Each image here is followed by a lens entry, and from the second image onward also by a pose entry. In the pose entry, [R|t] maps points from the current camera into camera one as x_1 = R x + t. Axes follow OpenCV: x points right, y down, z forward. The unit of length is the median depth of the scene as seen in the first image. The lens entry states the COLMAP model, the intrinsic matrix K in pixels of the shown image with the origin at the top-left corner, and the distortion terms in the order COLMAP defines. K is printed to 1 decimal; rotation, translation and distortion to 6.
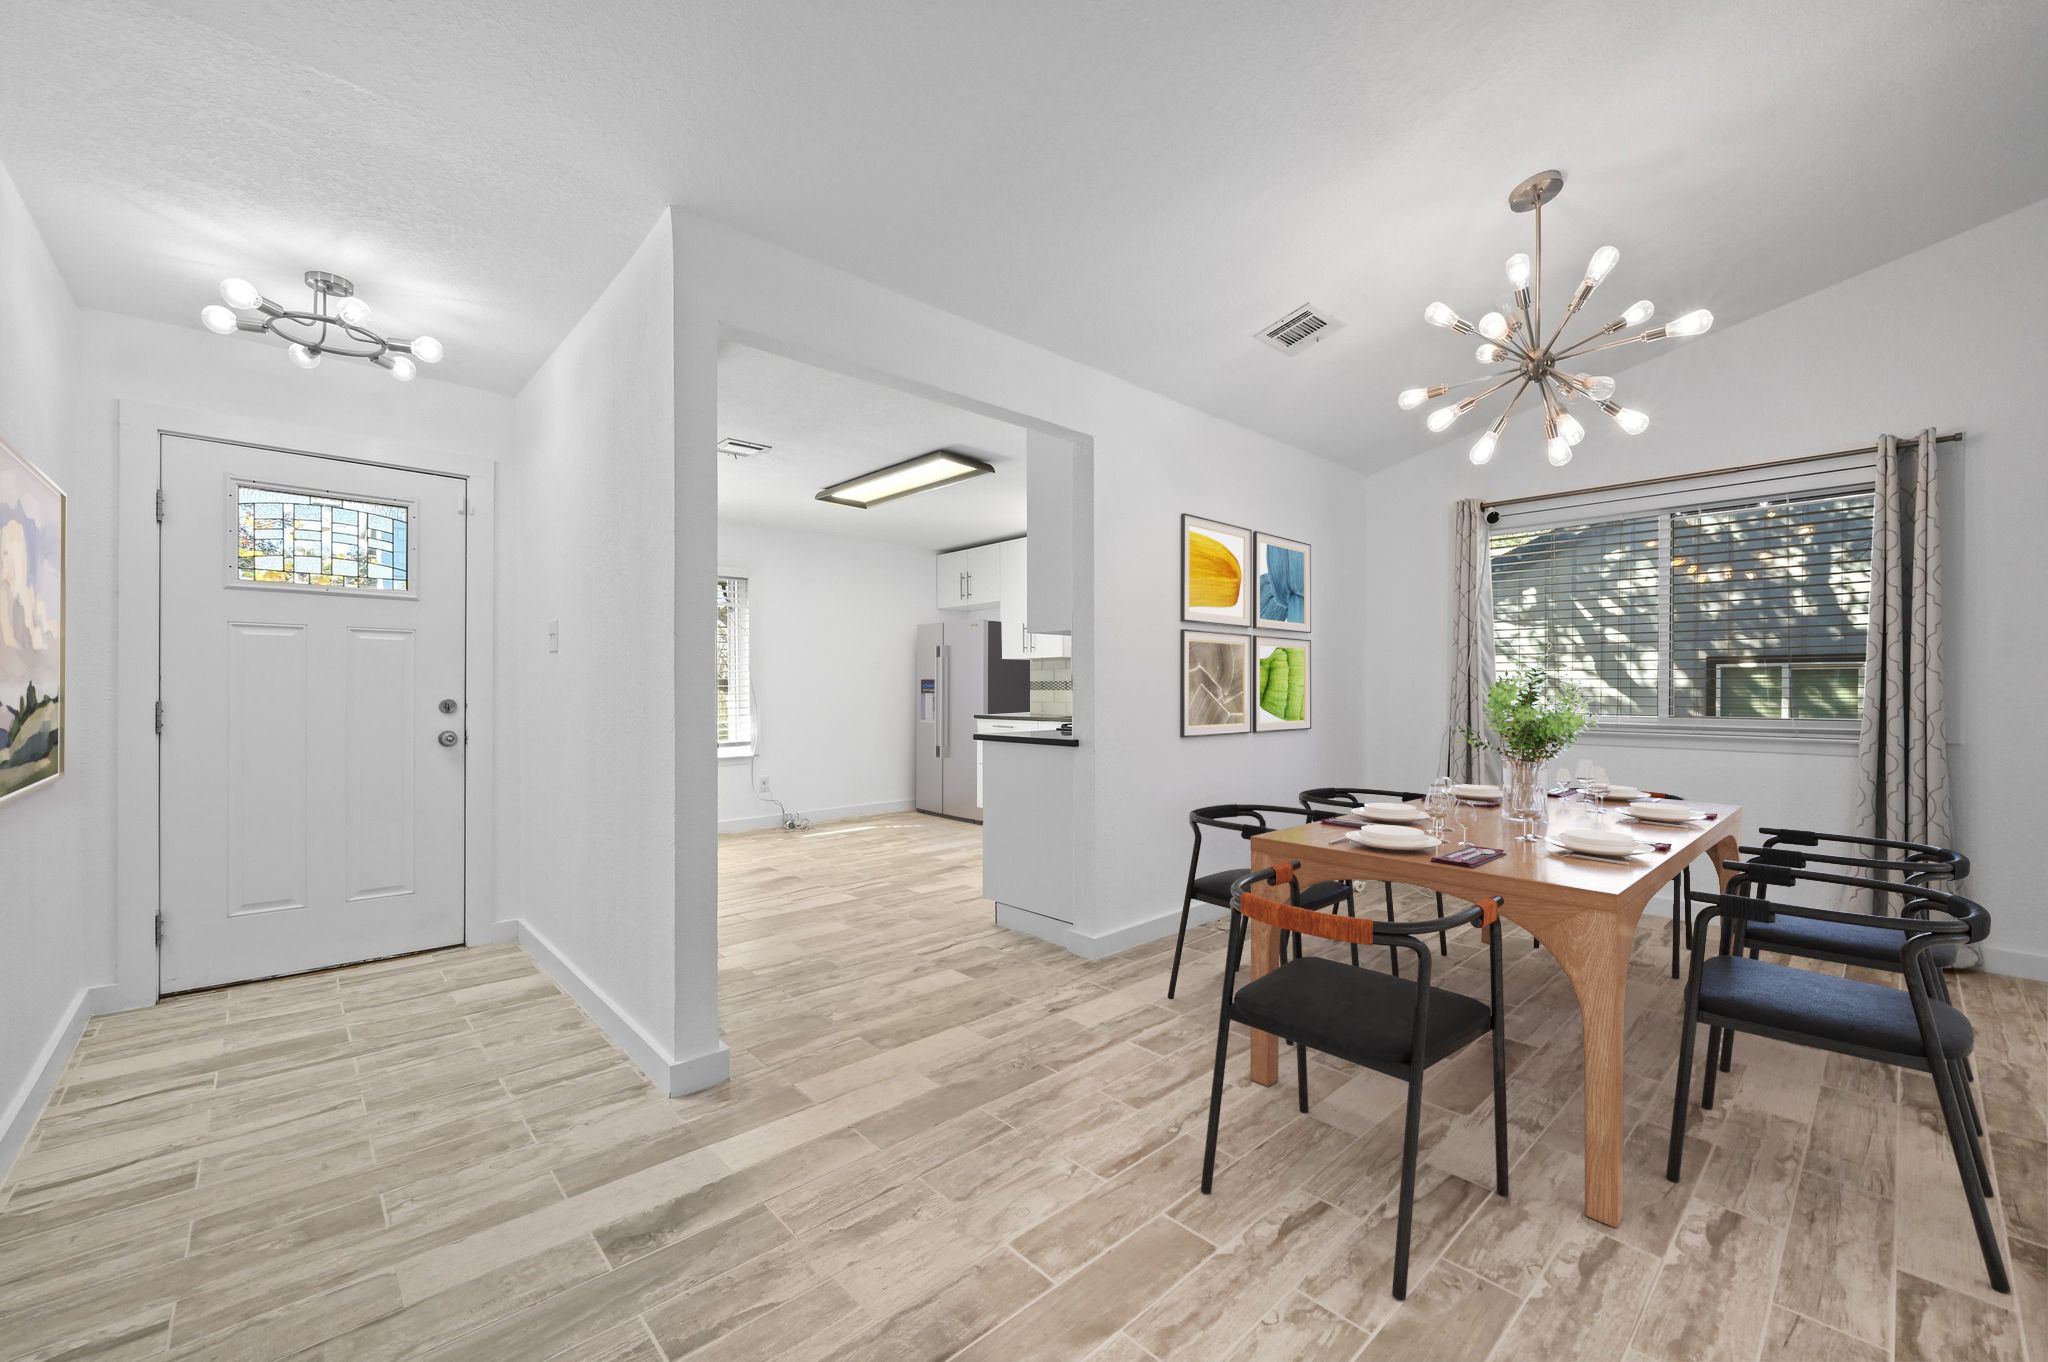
lens RADIAL K [[807.0, 0, 1022.9], [0, 807.0, 700.0], [0, 0, 1]] dist [0.006467, -0.000703]
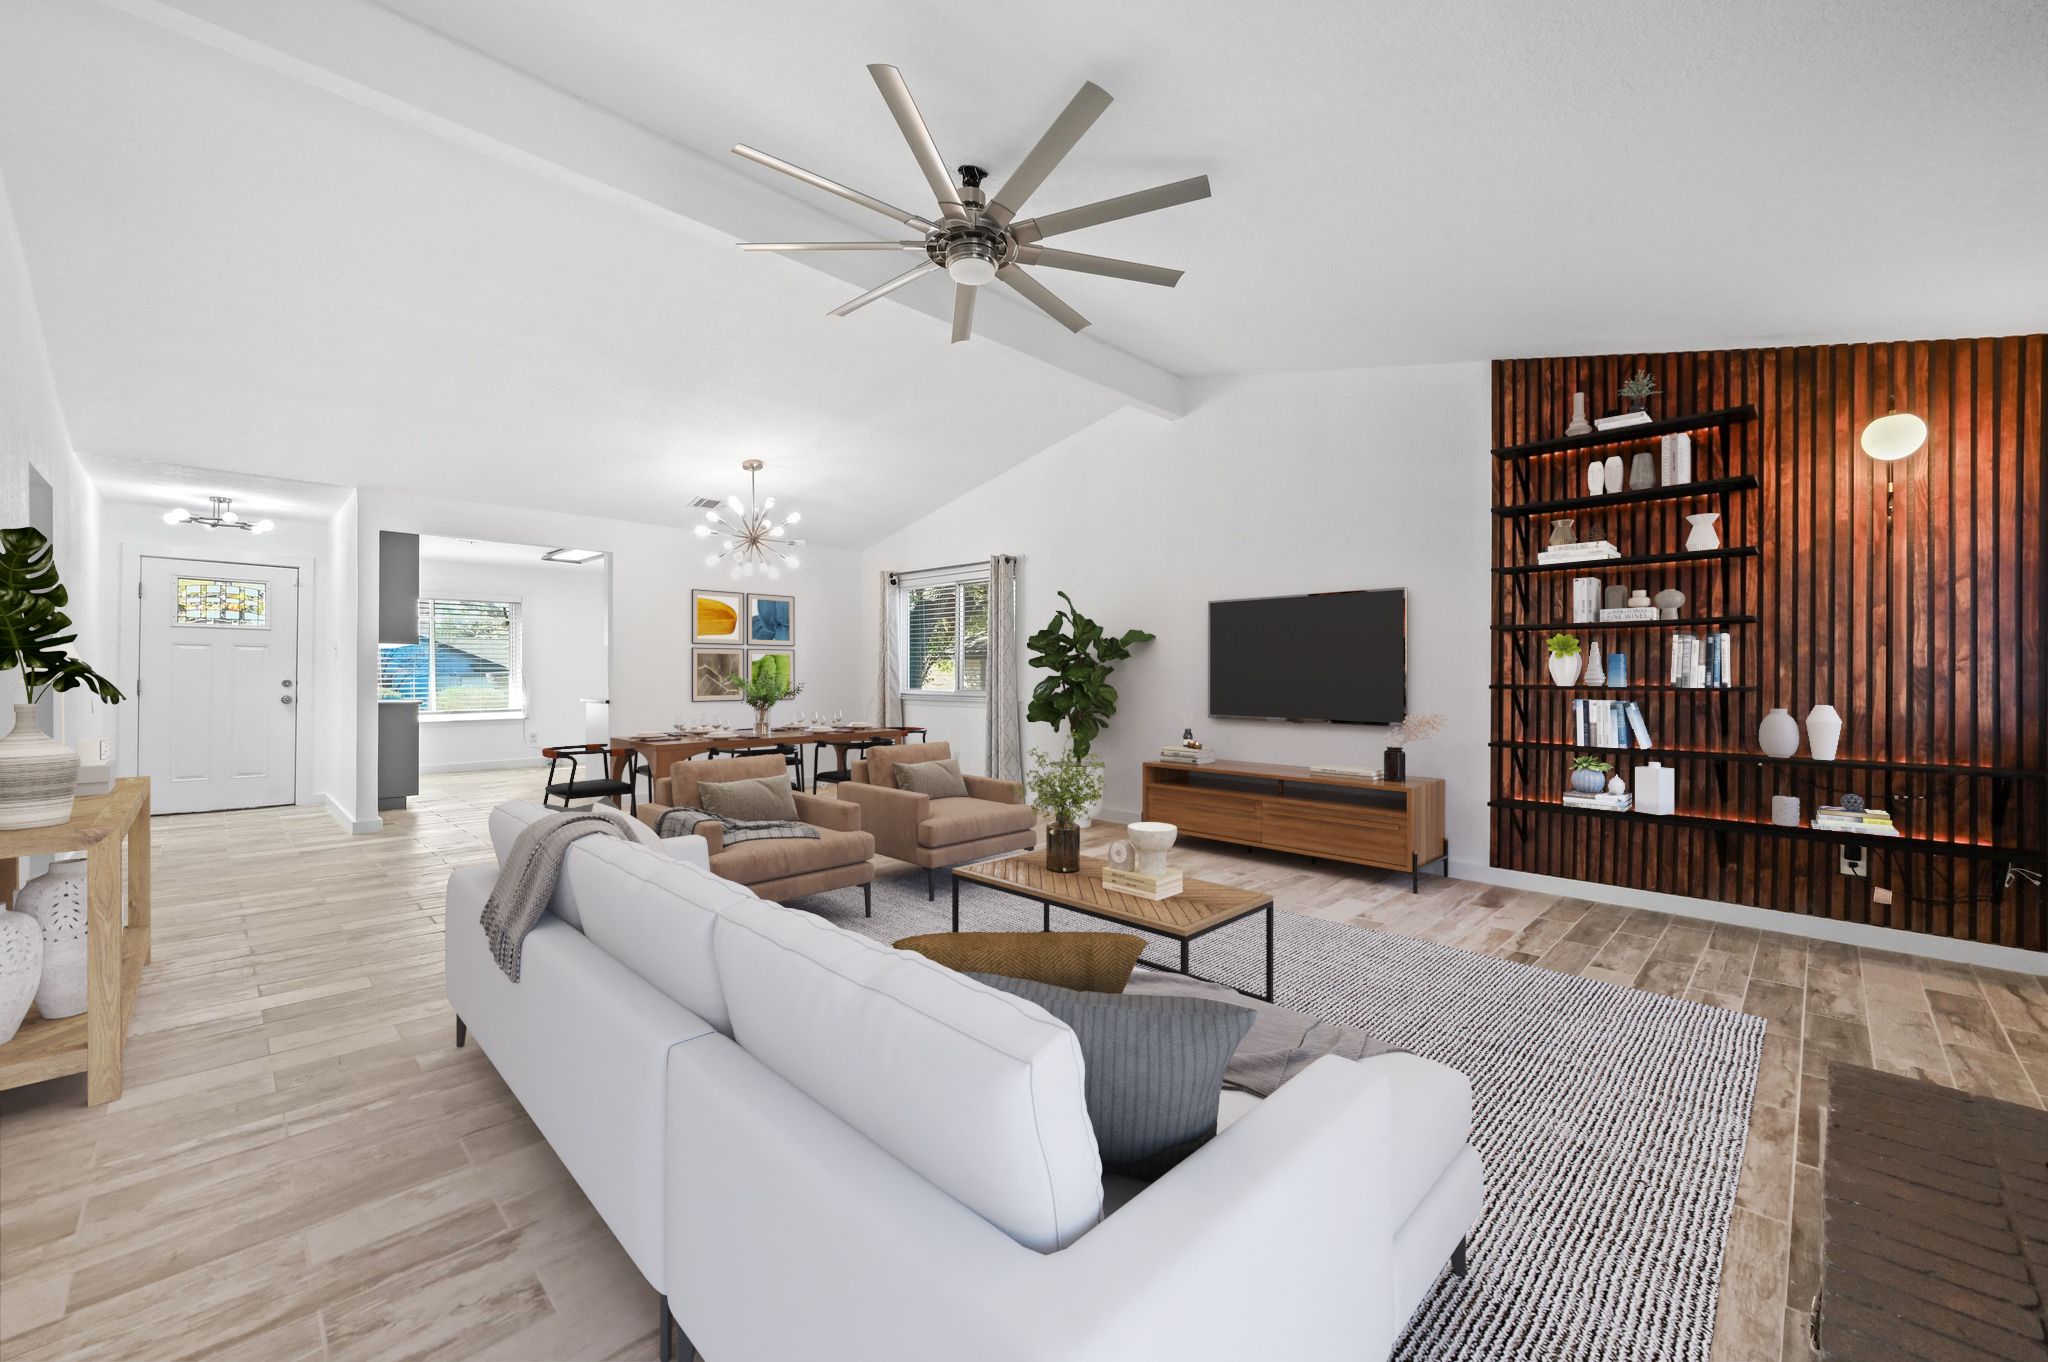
lens RADIAL K [[807.0, 0, 1037.0], [0, 807.0, 683.5], [0, 0, 1]] dist [0.006467, -0.000703]
pose [[0.998867, 0.002762, 0.047507, 0.981873], [-0.002451, 0.999975, -0.006606, 0.014547], [-0.047524, 0.006482, 0.998849, -1.023888]]
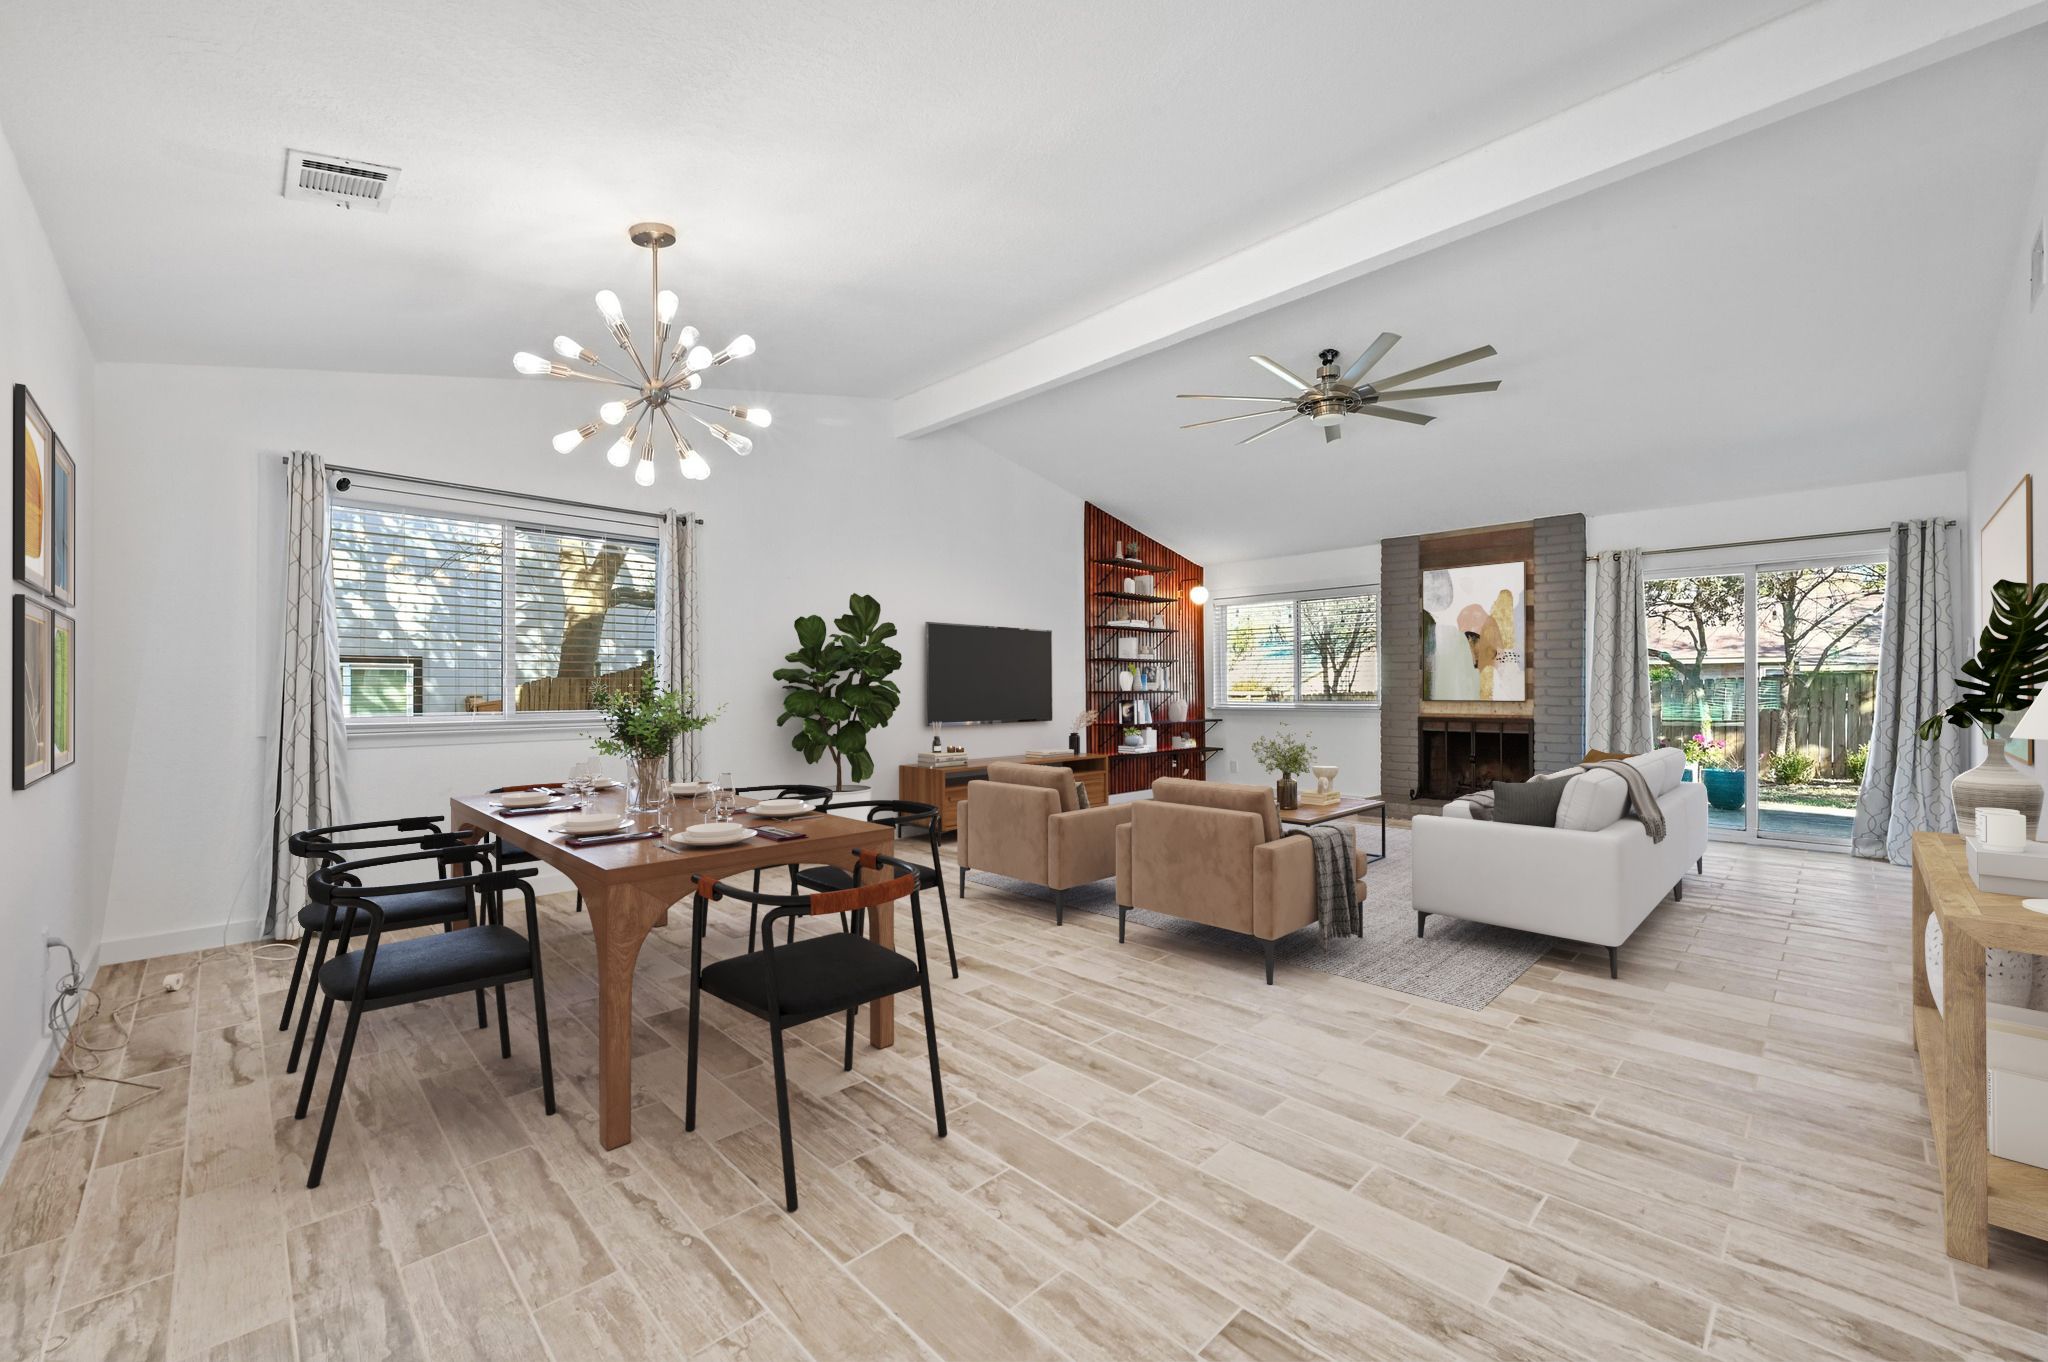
lens RADIAL K [[807.0, 0, 1031.0], [0, 807.0, 686.6], [0, 0, 1]] dist [0.006467, -0.000703]
pose [[-0.032452, 0.001718, 0.999472, -0.383936], [0.012335, 0.999923, -0.001319, -0.005342], [-0.999397, 0.012285, -0.032471, 0.419906]]
